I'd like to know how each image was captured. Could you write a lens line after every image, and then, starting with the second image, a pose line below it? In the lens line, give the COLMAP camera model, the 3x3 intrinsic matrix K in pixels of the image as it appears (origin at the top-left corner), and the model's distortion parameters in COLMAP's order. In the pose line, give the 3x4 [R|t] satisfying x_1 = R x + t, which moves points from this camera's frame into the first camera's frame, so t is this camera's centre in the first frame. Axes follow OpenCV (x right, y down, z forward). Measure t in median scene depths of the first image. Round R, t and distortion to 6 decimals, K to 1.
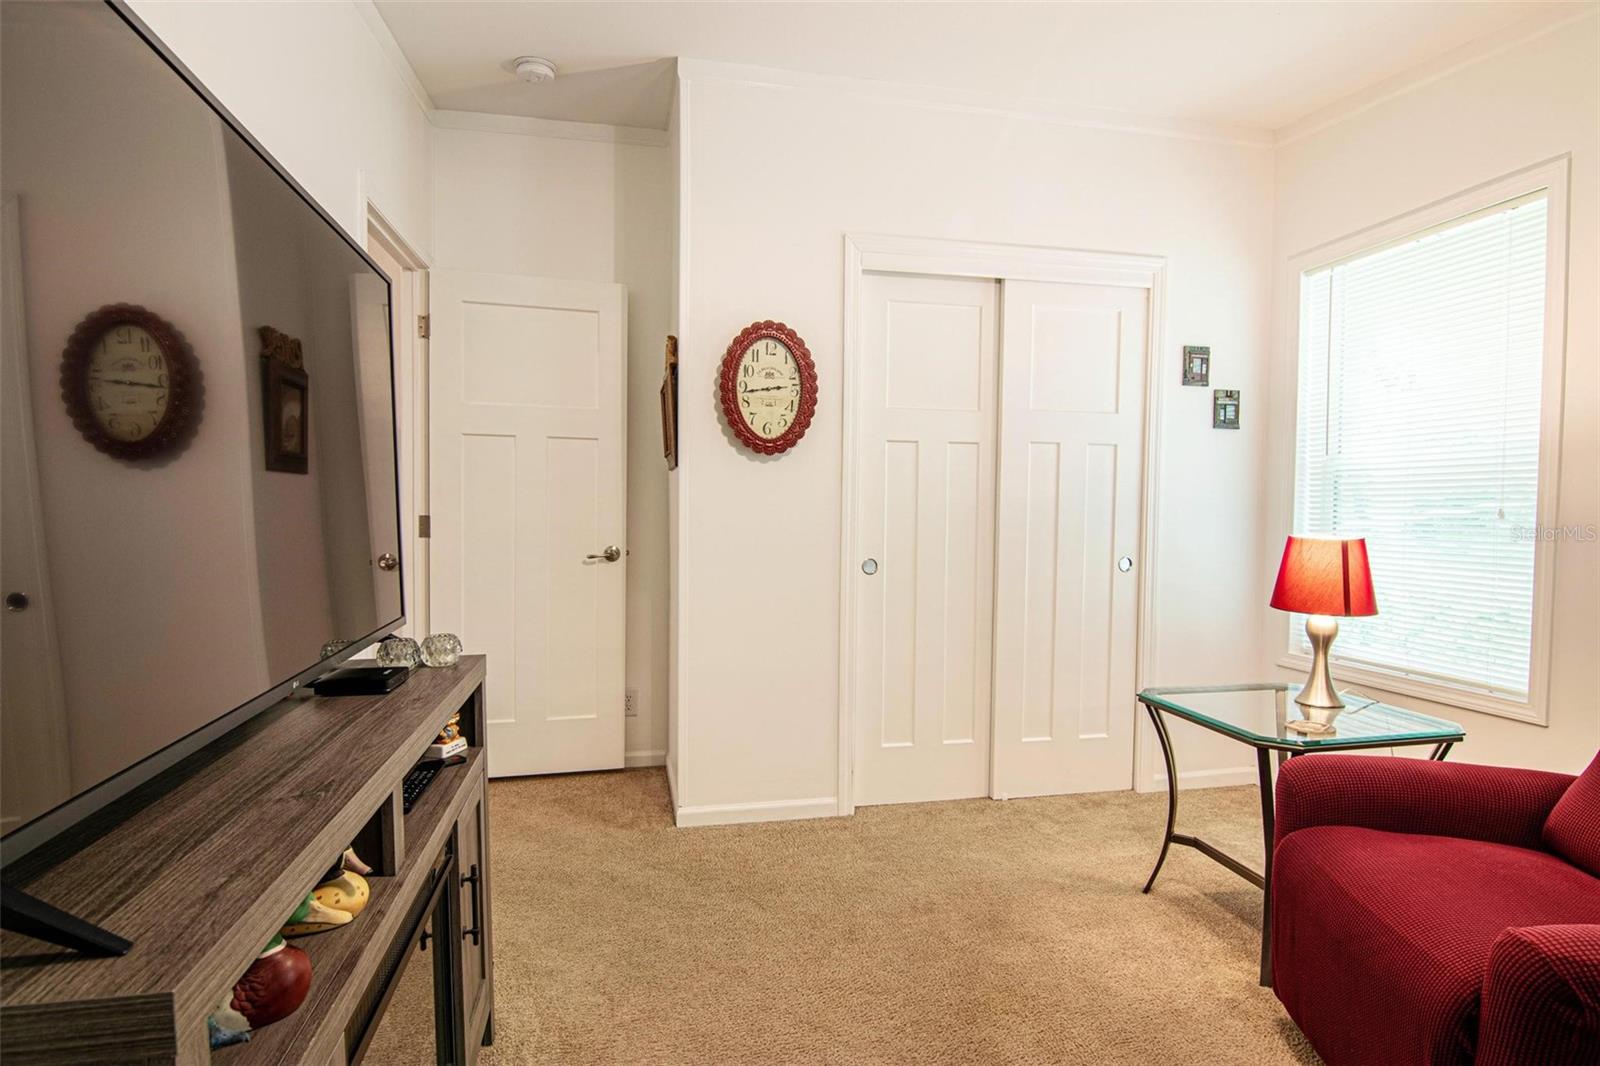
lens RADIAL K [[802.1, 0, 792.4], [0, 802.1, 550.5], [0, 0, 1]] dist [-0.022645, -0.000154]
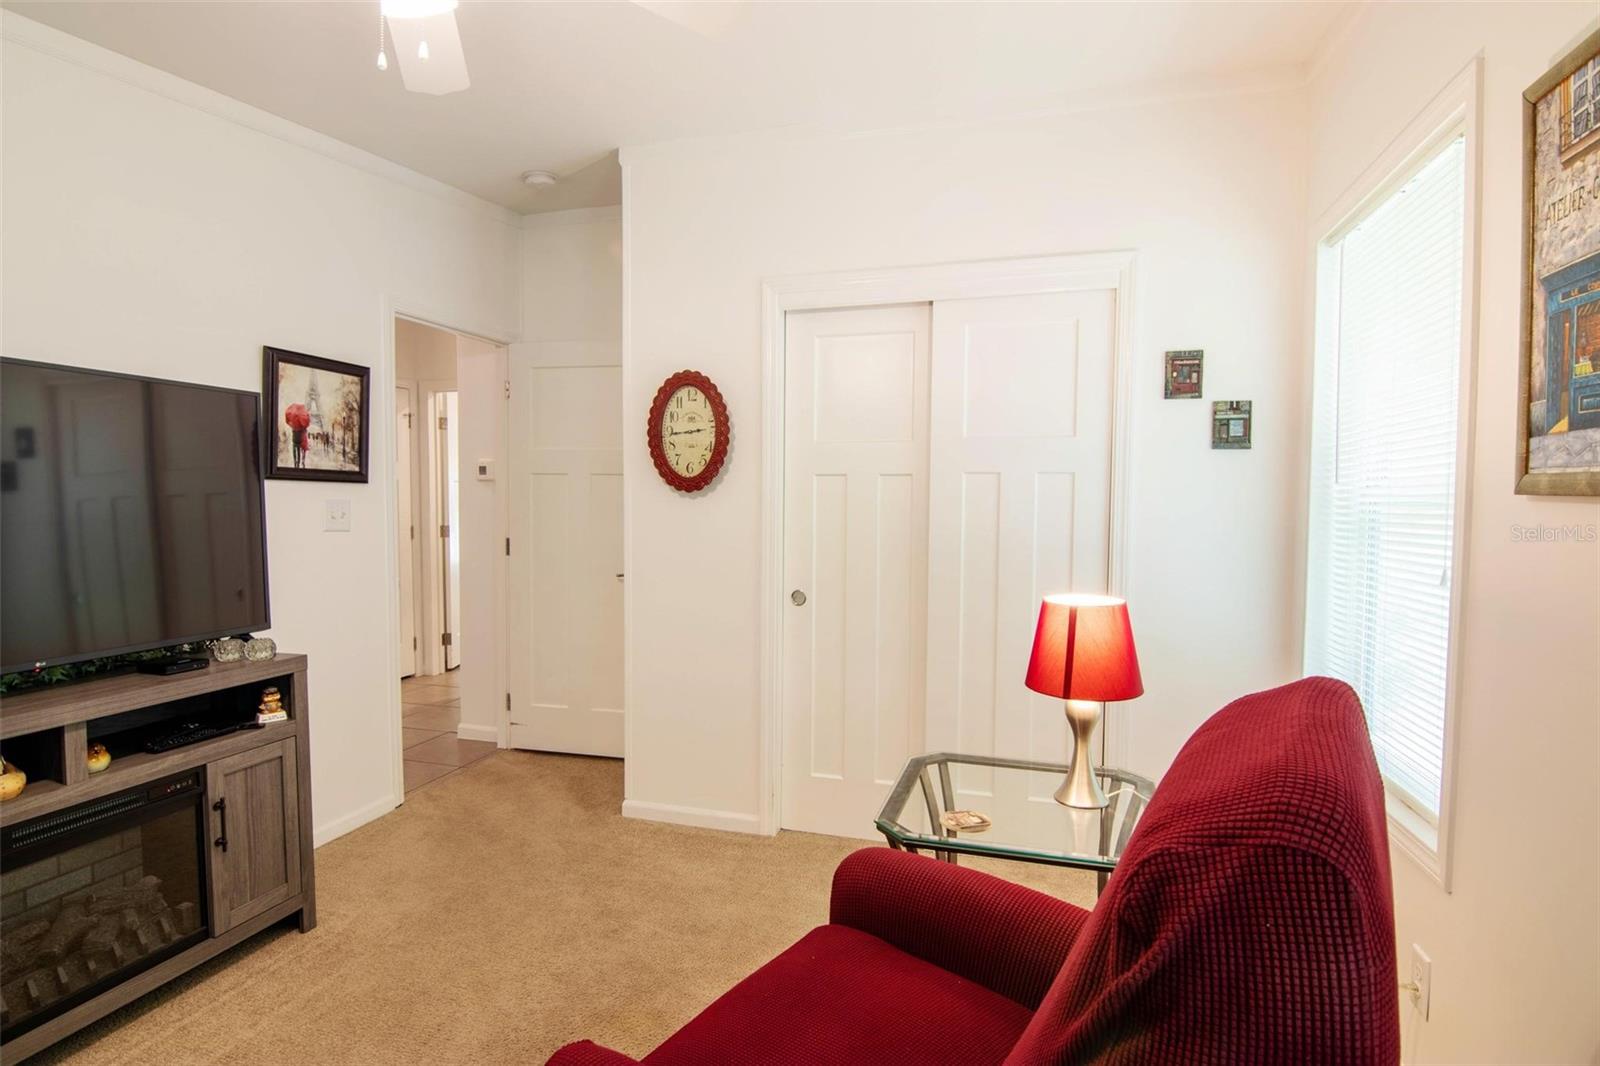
lens RADIAL K [[814.1, 0, 793.3], [0, 814.1, 538.0], [0, 0, 1]] dist [-0.006369, -0.009829]
pose [[0.877907, 0.024241, -0.478217, 0.631646], [-0.027518, 0.999621, 0.000153, -0.060099], [0.478040, 0.013025, 0.878242, 0.088572]]
